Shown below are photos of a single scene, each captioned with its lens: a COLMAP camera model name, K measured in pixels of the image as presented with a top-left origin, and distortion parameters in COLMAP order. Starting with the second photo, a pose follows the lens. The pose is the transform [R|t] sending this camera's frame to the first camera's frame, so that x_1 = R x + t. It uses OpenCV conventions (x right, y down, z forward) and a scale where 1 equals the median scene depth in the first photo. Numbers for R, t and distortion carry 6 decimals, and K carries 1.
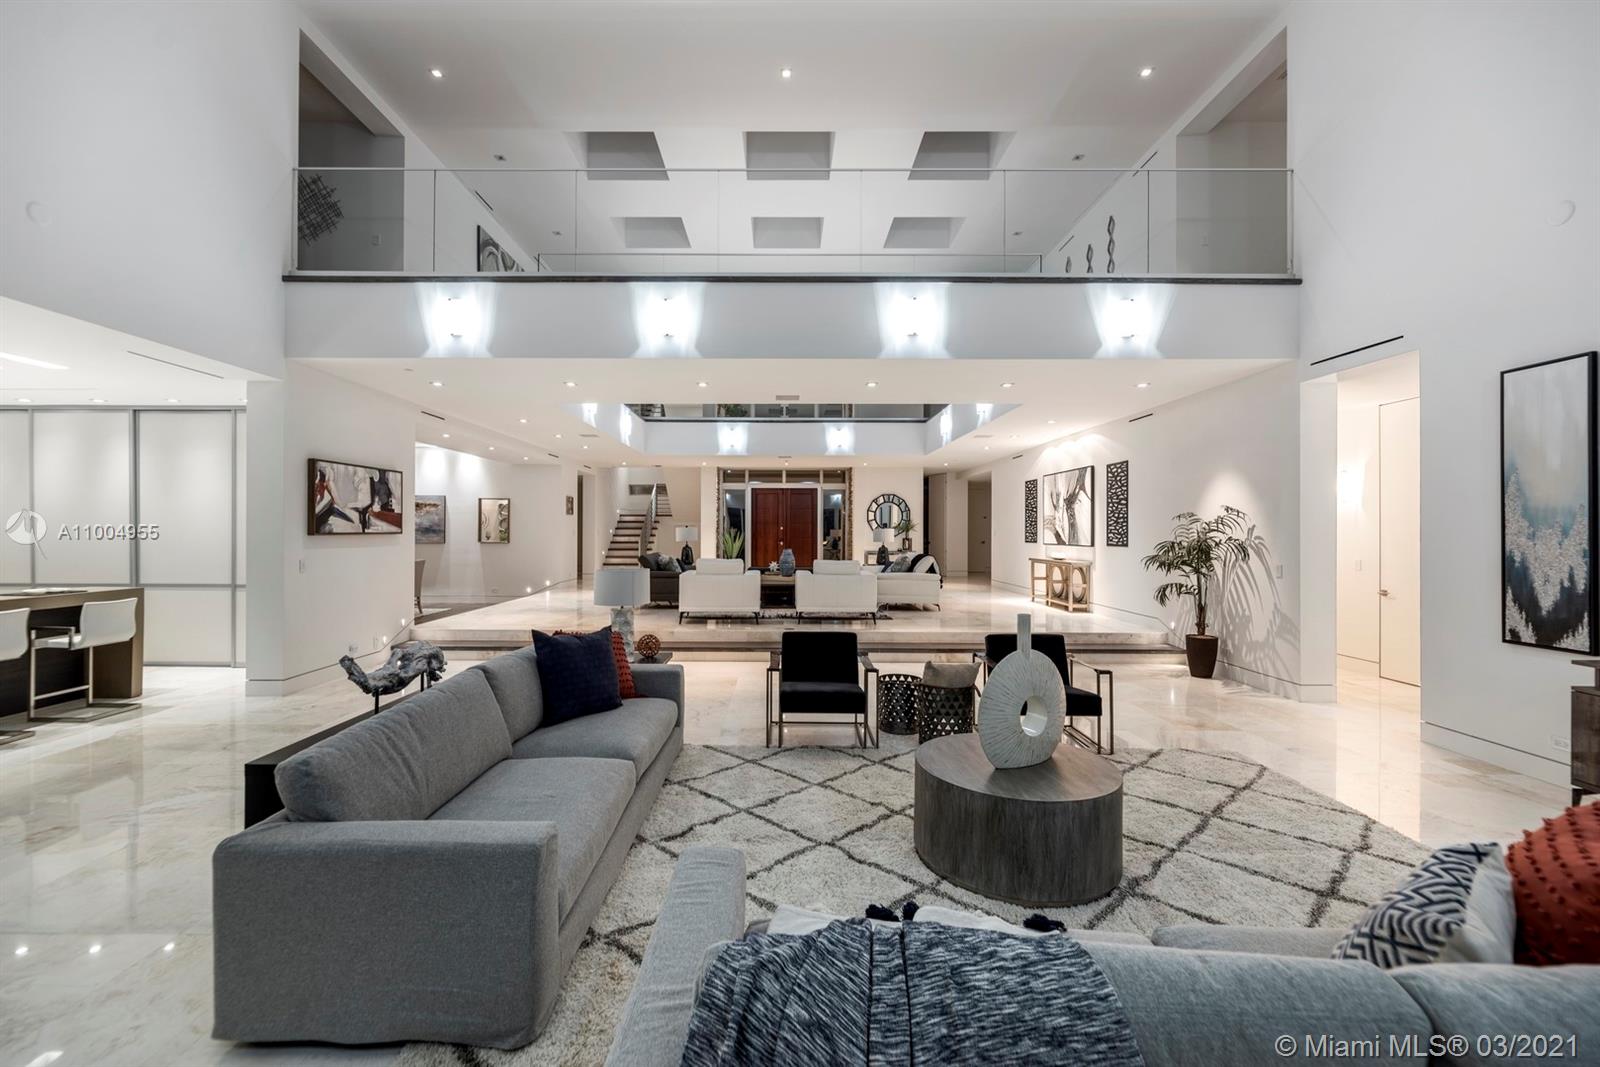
lens RADIAL K [[651.3, 0, 800.0], [0, 651.3, 533.5], [0, 0, 1]] dist [-0.000071, -0.000004]
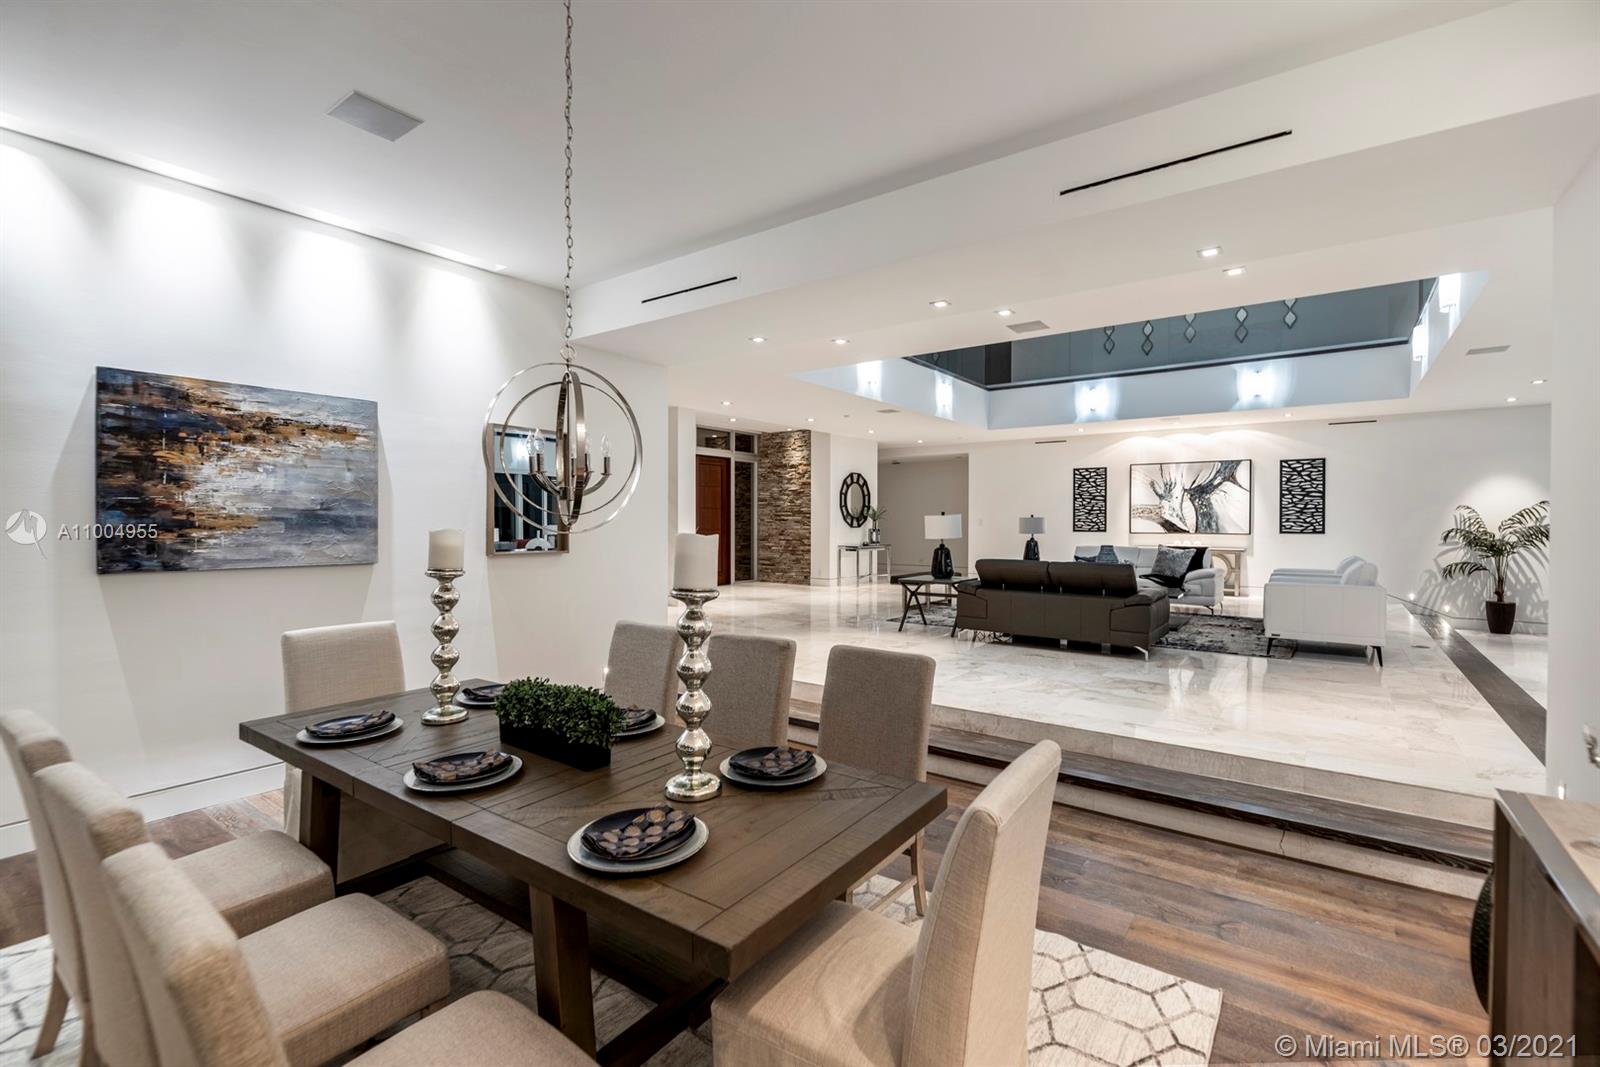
lens RADIAL K [[699.2, 0, 800.0], [0, 699.2, 533.5], [0, 0, 1]] dist [-0.000030, -0.000051]
pose [[0.605780, -0.015489, 0.795482, -0.826732], [0.005753, 0.999870, 0.015088, -0.003186], [-0.795612, -0.004564, 0.605790, 0.806830]]
